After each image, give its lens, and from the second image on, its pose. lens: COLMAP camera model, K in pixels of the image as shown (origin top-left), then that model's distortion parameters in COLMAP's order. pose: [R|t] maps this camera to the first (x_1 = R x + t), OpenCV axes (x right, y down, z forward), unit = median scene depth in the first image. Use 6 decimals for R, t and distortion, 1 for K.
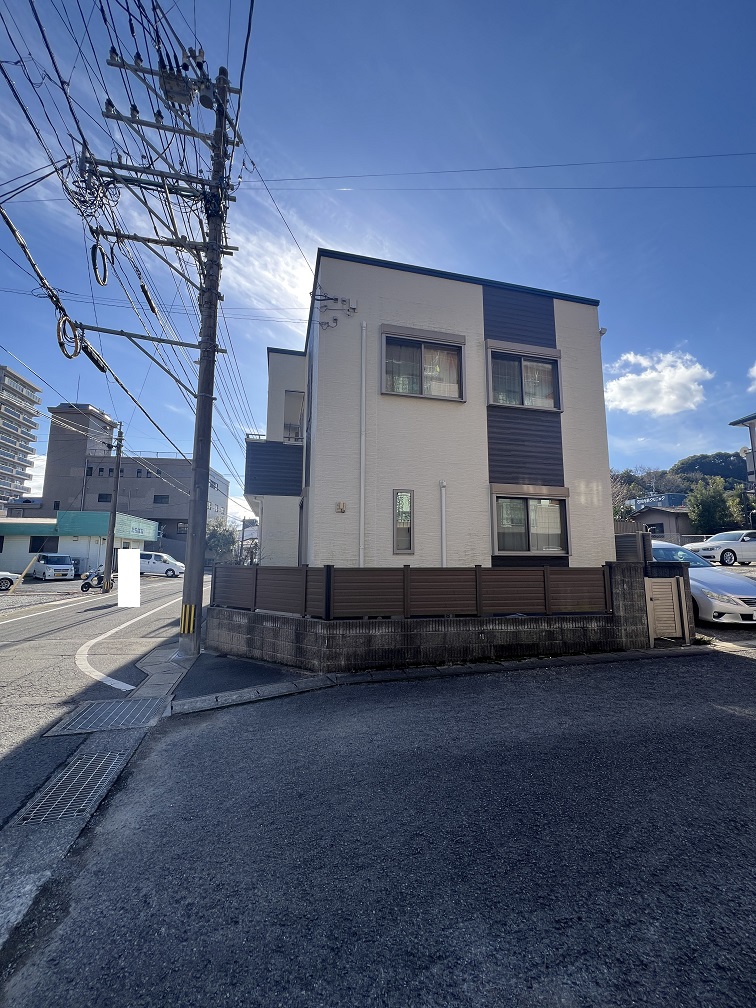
lens RADIAL K [[385.7, 0, 375.5], [0, 385.7, 504.5], [0, 0, 1]] dist [0.000599, 0.000291]
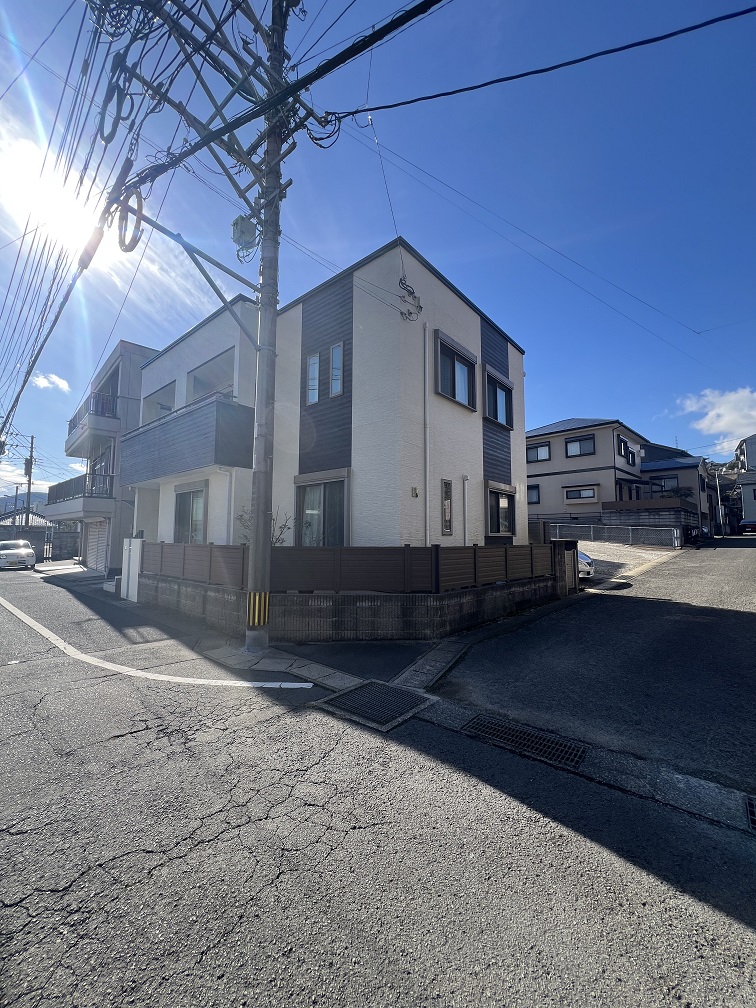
lens RADIAL K [[385.7, 0, 381.0], [0, 385.7, 505.0], [0, 0, 1]] dist [0.000599, 0.000291]
pose [[0.823918, 0.048336, 0.564644, -0.894621], [-0.077062, 0.996657, 0.027129, 0.026368], [-0.561445, -0.065865, 0.824889, 0.181827]]
